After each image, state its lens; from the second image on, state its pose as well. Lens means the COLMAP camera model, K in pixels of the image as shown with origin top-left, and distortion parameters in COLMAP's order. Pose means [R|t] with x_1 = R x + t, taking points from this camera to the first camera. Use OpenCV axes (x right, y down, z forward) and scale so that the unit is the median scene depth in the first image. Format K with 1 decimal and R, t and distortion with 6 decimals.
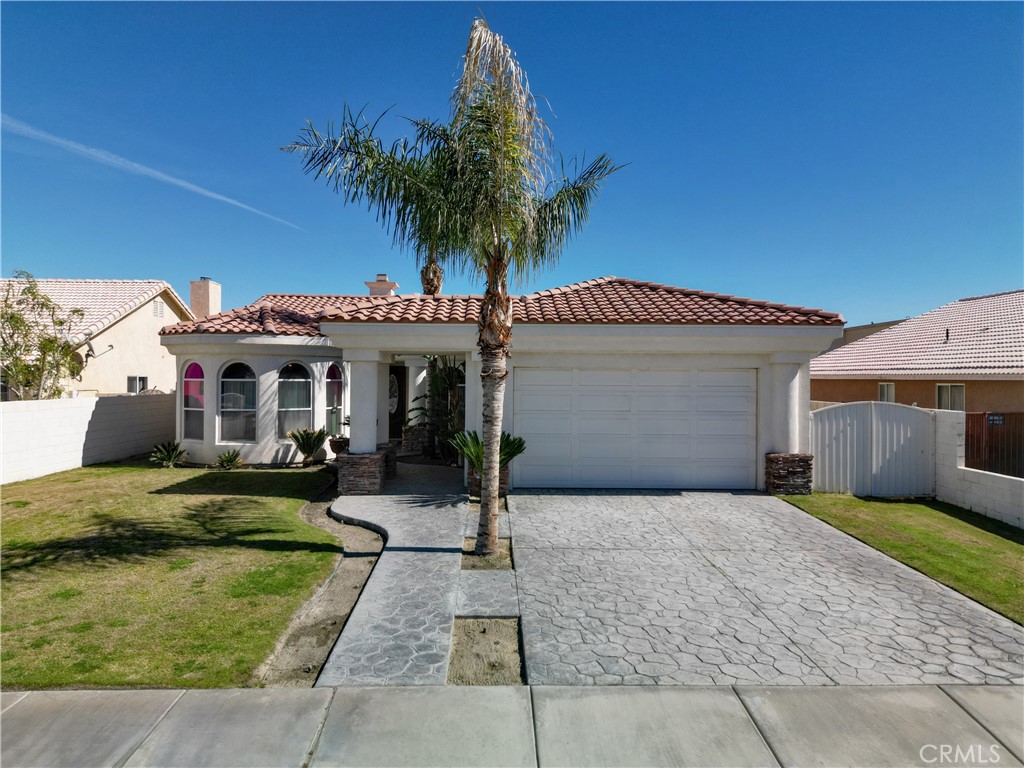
lens RADIAL K [[719.5, 0, 512.0], [0, 719.5, 384.0], [0, 0, 1]] dist [0.078723, -0.081147]
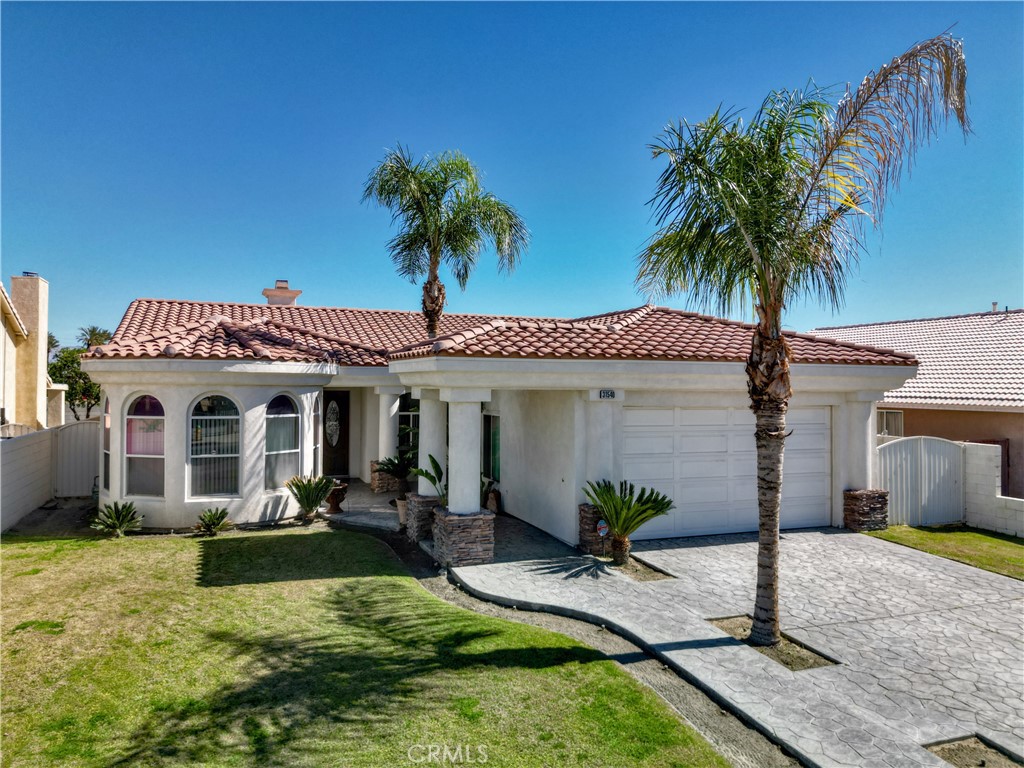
lens RADIAL K [[719.5, 0, 512.0], [0, 719.5, 384.0], [0, 0, 1]] dist [0.078723, -0.081147]
pose [[0.943243, 0.001898, 0.332098, -0.429136], [0.000529, 0.999974, -0.007218, -0.045831], [-0.332103, 0.006984, 0.943217, 0.198388]]
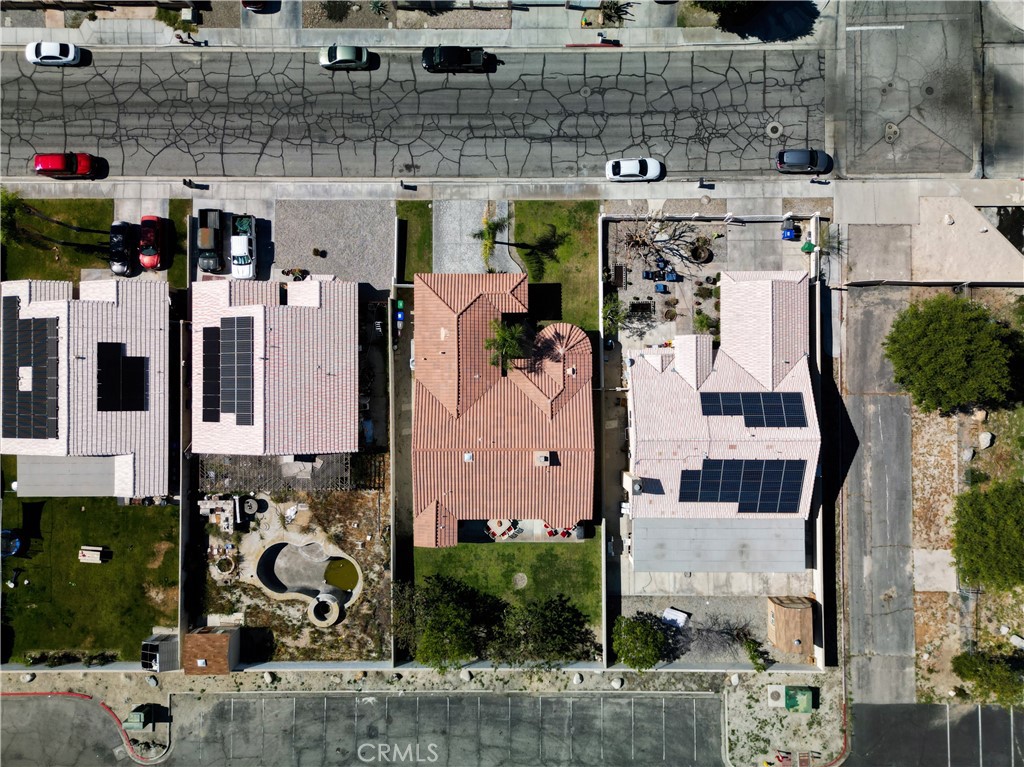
lens RADIAL K [[719.5, 0, 512.0], [0, 719.5, 383.5], [0, 0, 1]] dist [0.078723, -0.081147]
pose [[-0.999477, -0.032107, 0.003865, -0.200059], [0.003743, 0.003856, 0.999986, -4.539078], [-0.032121, 0.999477, -0.003734, 1.642840]]
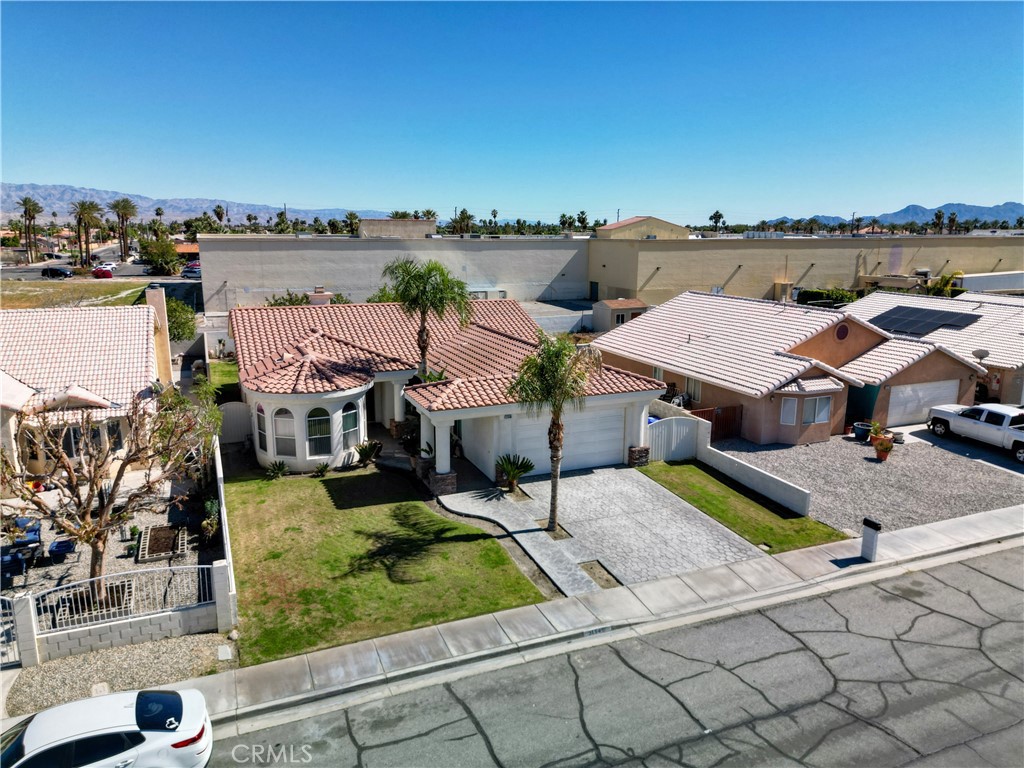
lens RADIAL K [[719.5, 0, 512.0], [0, 719.5, 384.0], [0, 0, 1]] dist [0.078723, -0.081147]
pose [[0.933558, -0.078318, 0.349766, -0.675660], [0.003707, 0.977893, 0.209071, -0.517713], [-0.358408, -0.193884, 0.913210, -0.731177]]
